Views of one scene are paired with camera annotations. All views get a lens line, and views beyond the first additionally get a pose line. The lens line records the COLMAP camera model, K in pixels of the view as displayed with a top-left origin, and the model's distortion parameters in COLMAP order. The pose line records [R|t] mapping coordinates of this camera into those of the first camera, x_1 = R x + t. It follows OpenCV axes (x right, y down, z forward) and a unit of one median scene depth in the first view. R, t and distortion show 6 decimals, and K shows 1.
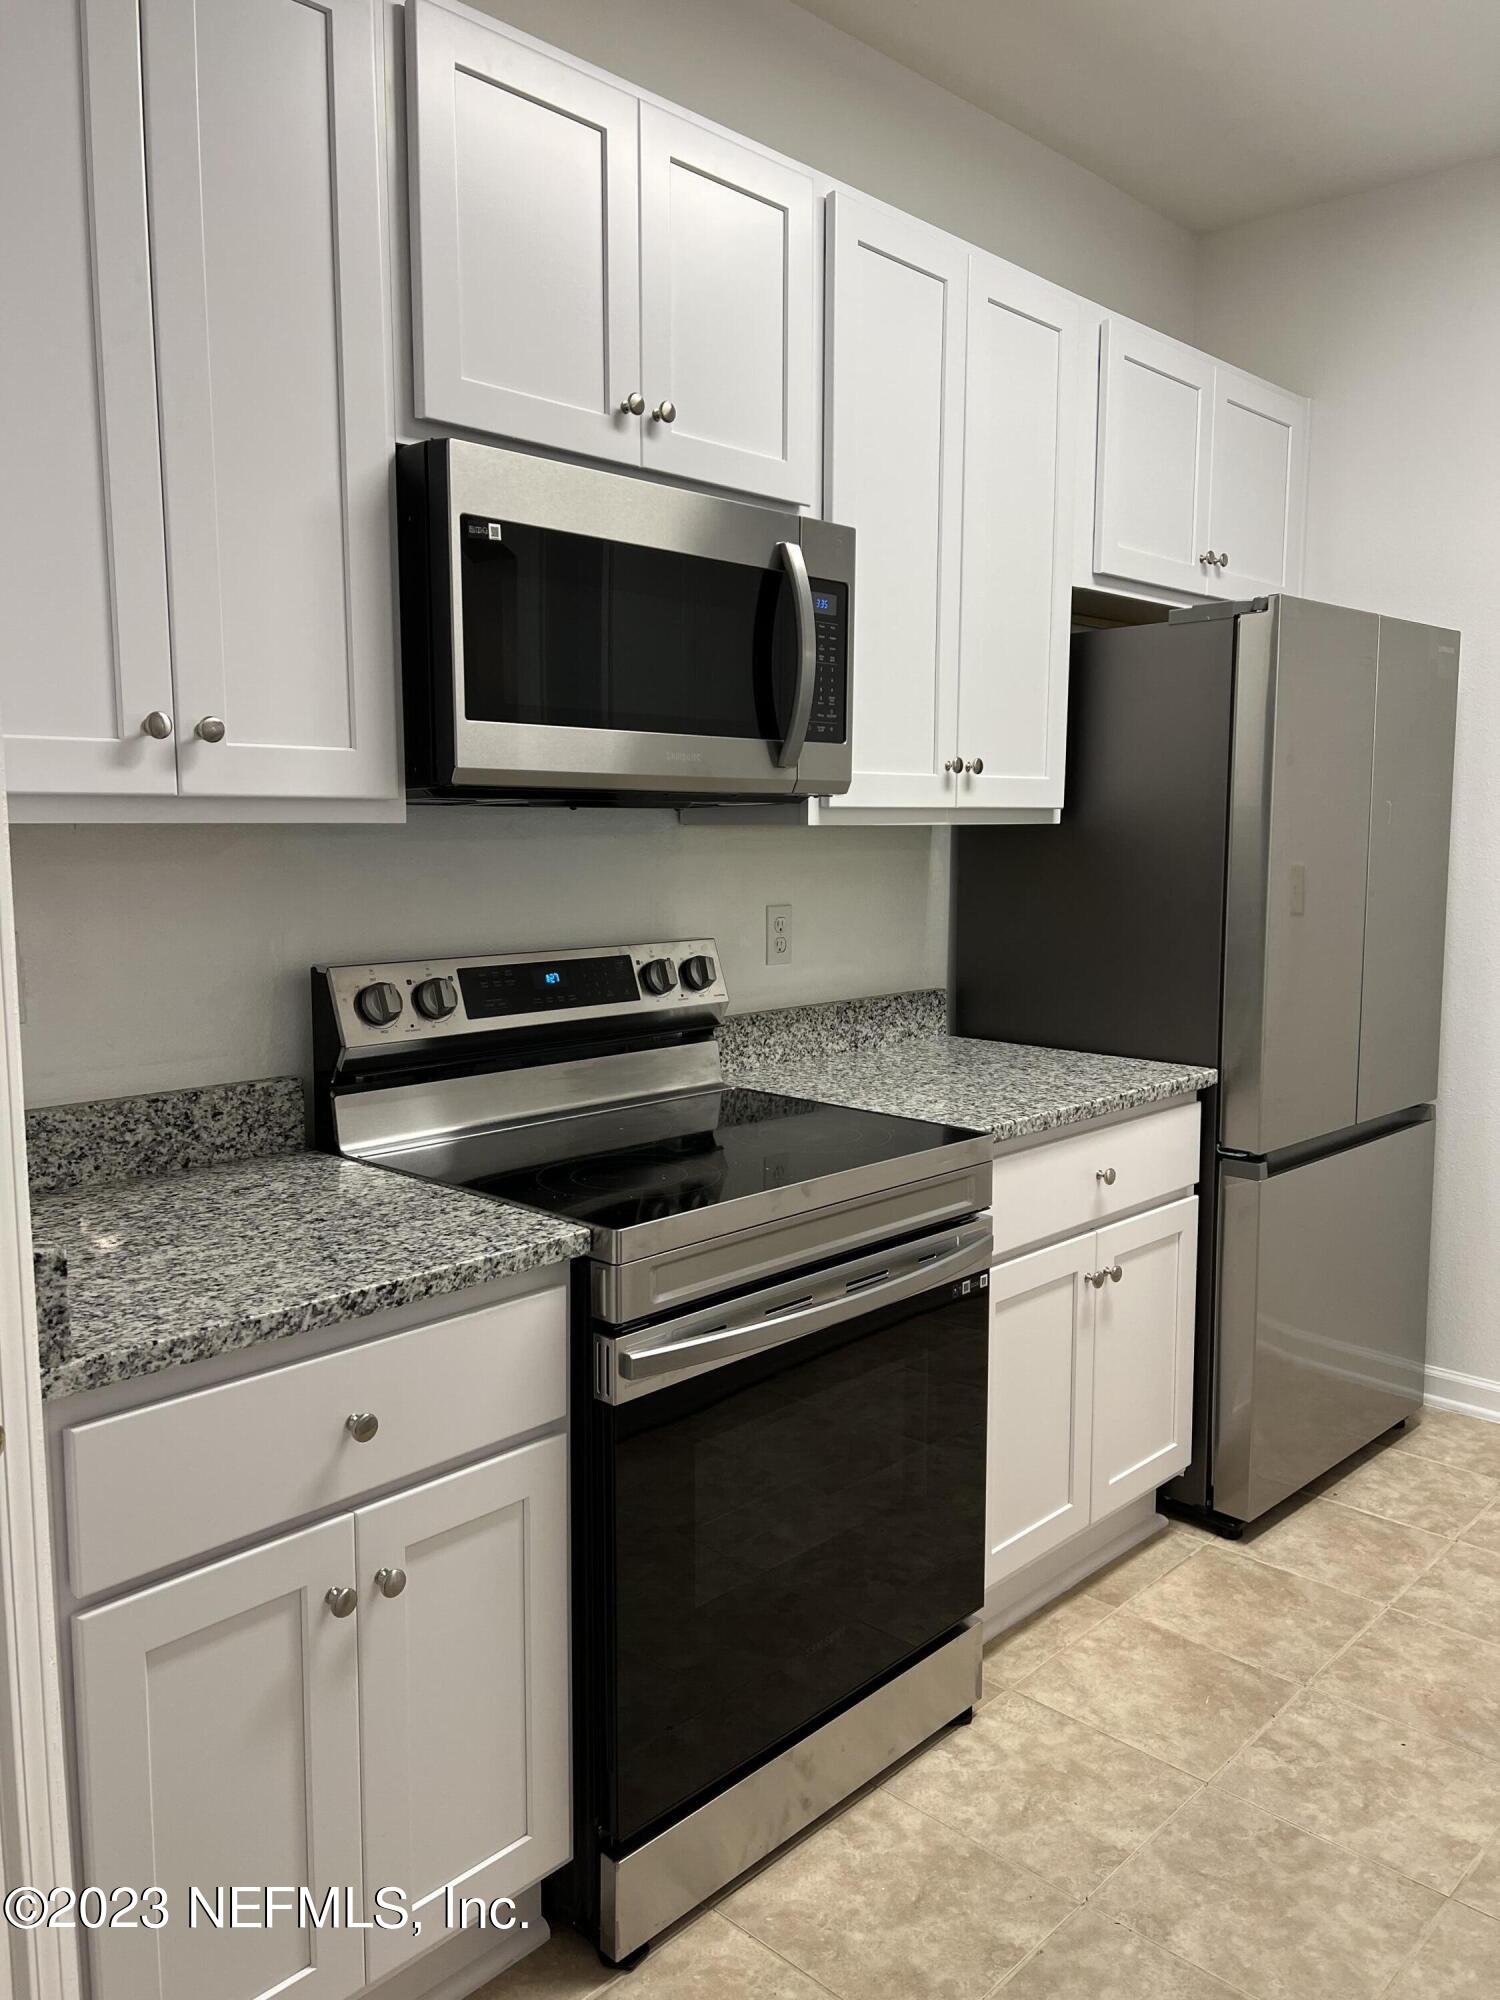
lens RADIAL K [[1502.0, 0, 750.0], [0, 1502.0, 1000.0], [0, 0, 1]] dist [0.044036, -0.061372]
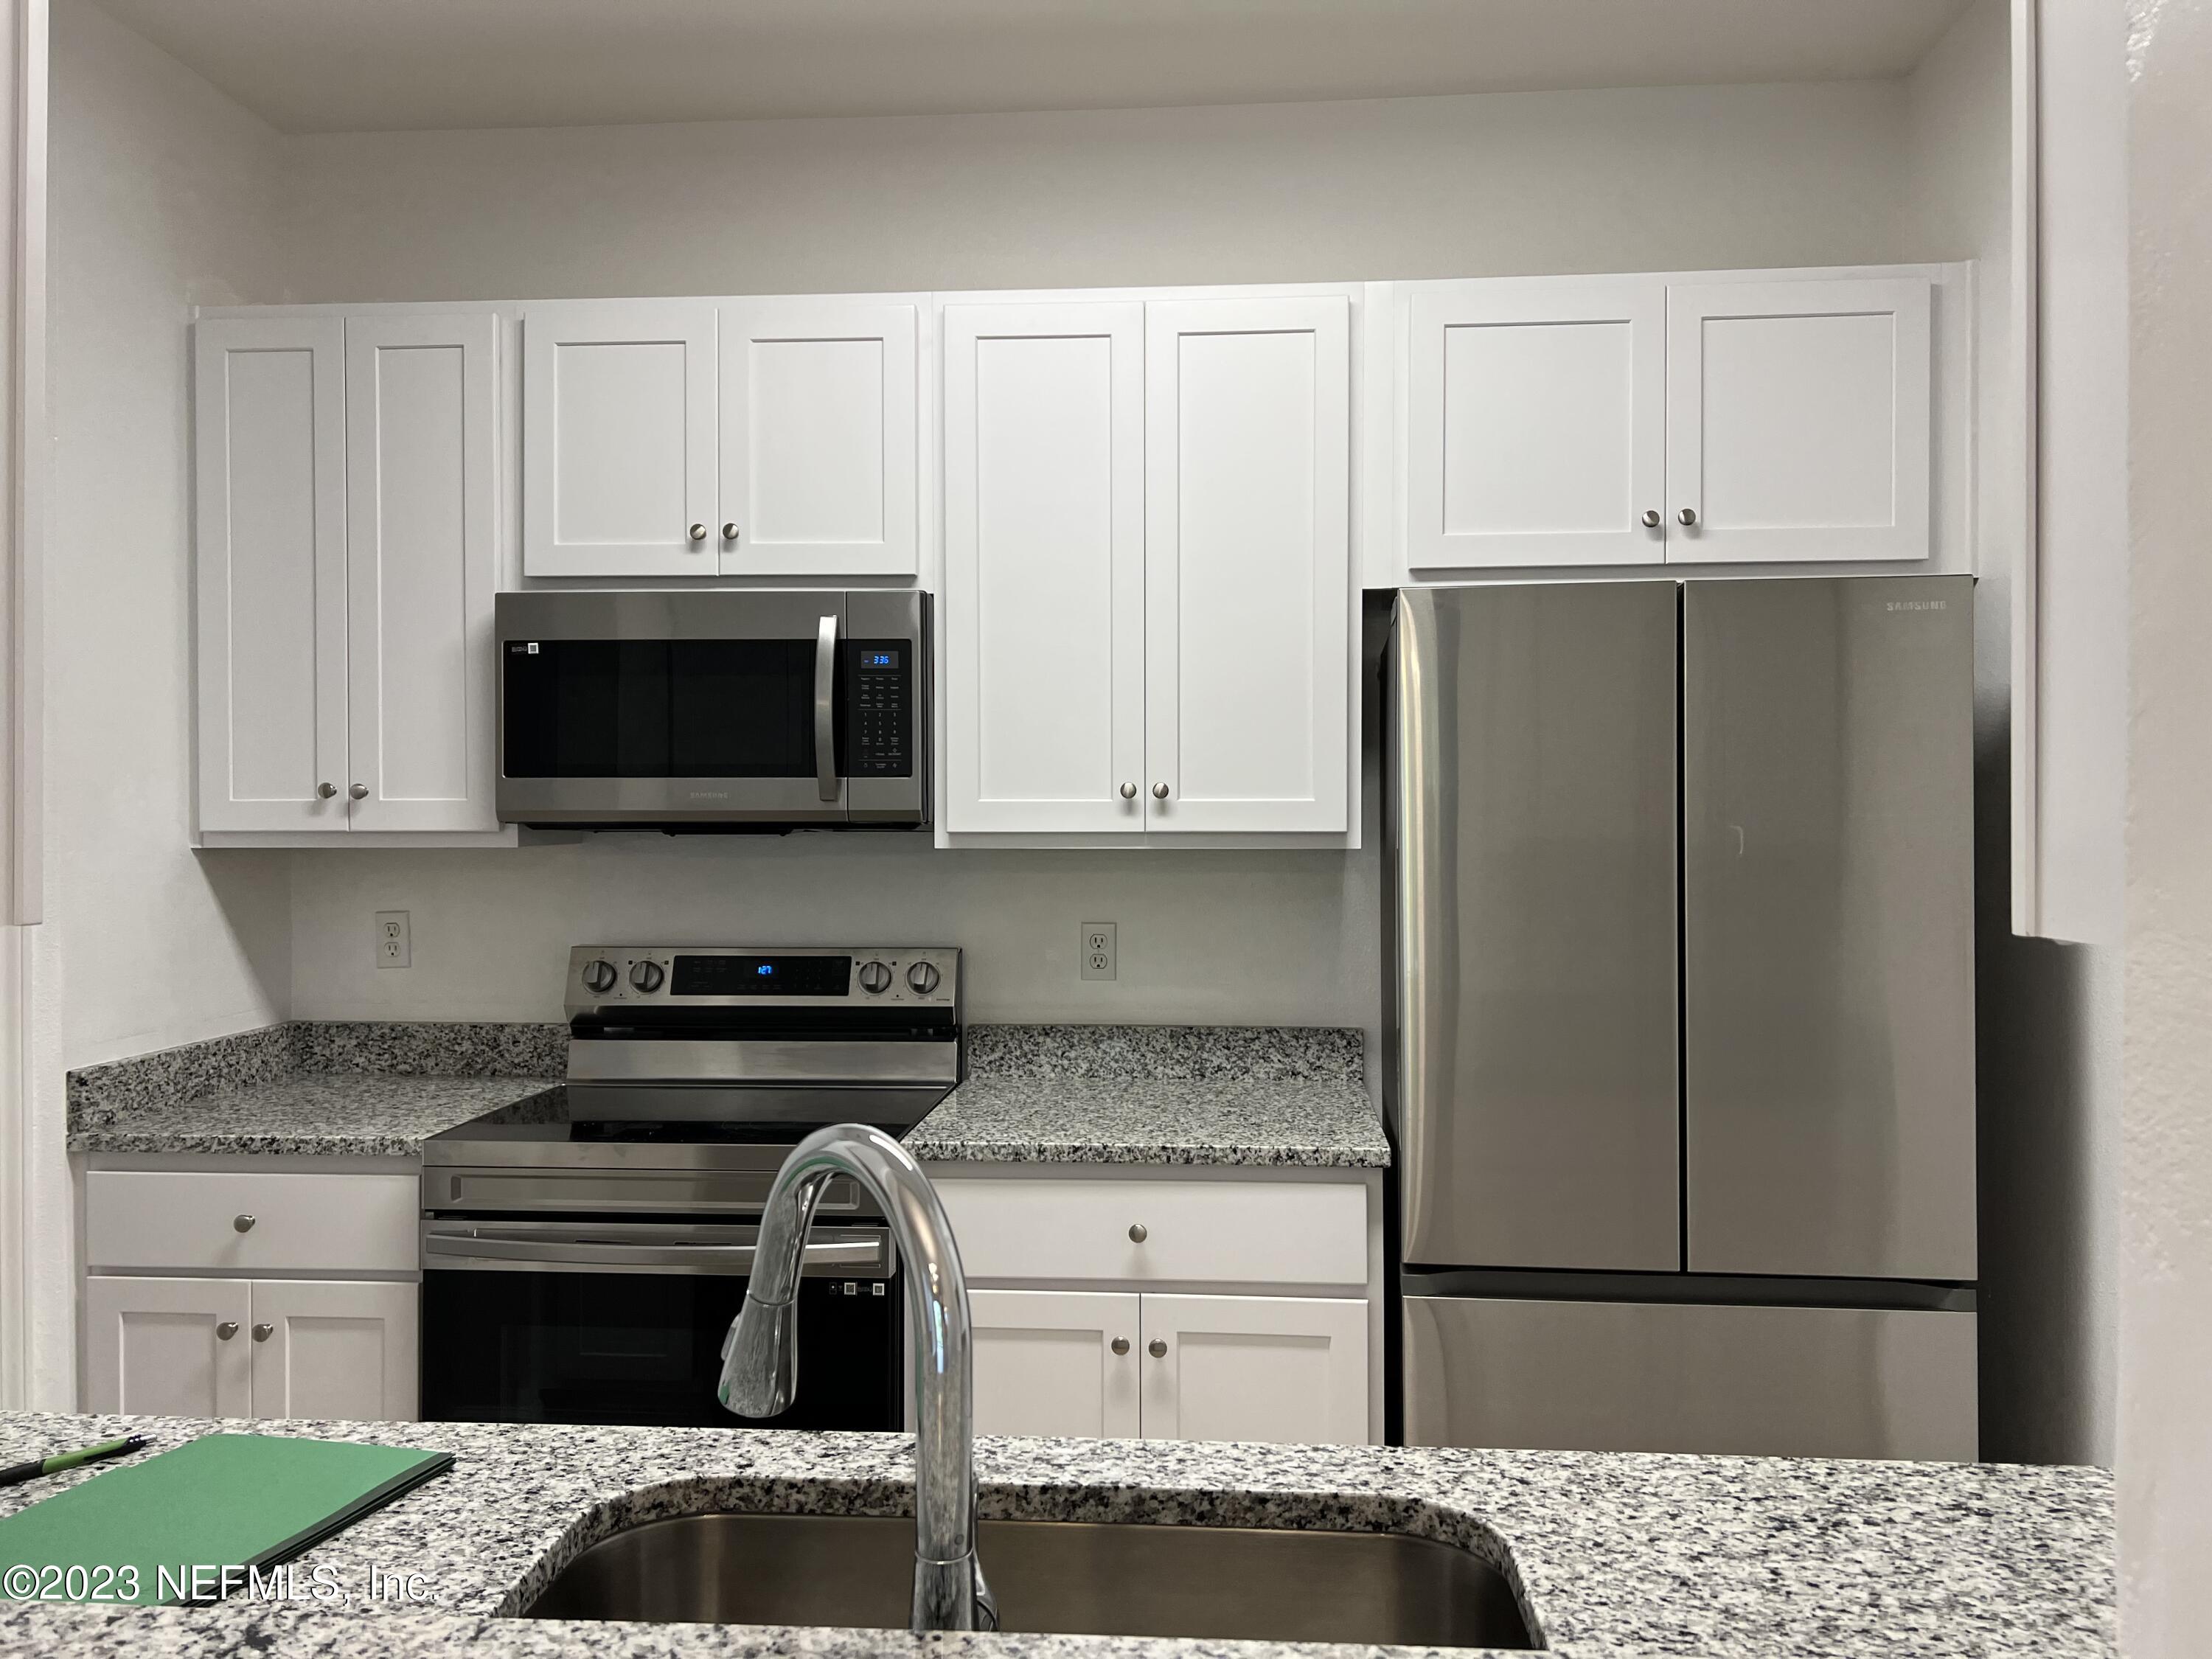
lens RADIAL K [[1661.2, 0, 1105.9], [0, 1661.2, 793.2], [0, 0, 1]] dist [0.044036, -0.061372]
pose [[0.630673, -0.012007, -0.775955, 1.178990], [-0.089096, 0.992148, -0.087768, -0.067535], [0.770917, 0.124488, 0.624652, 0.367888]]
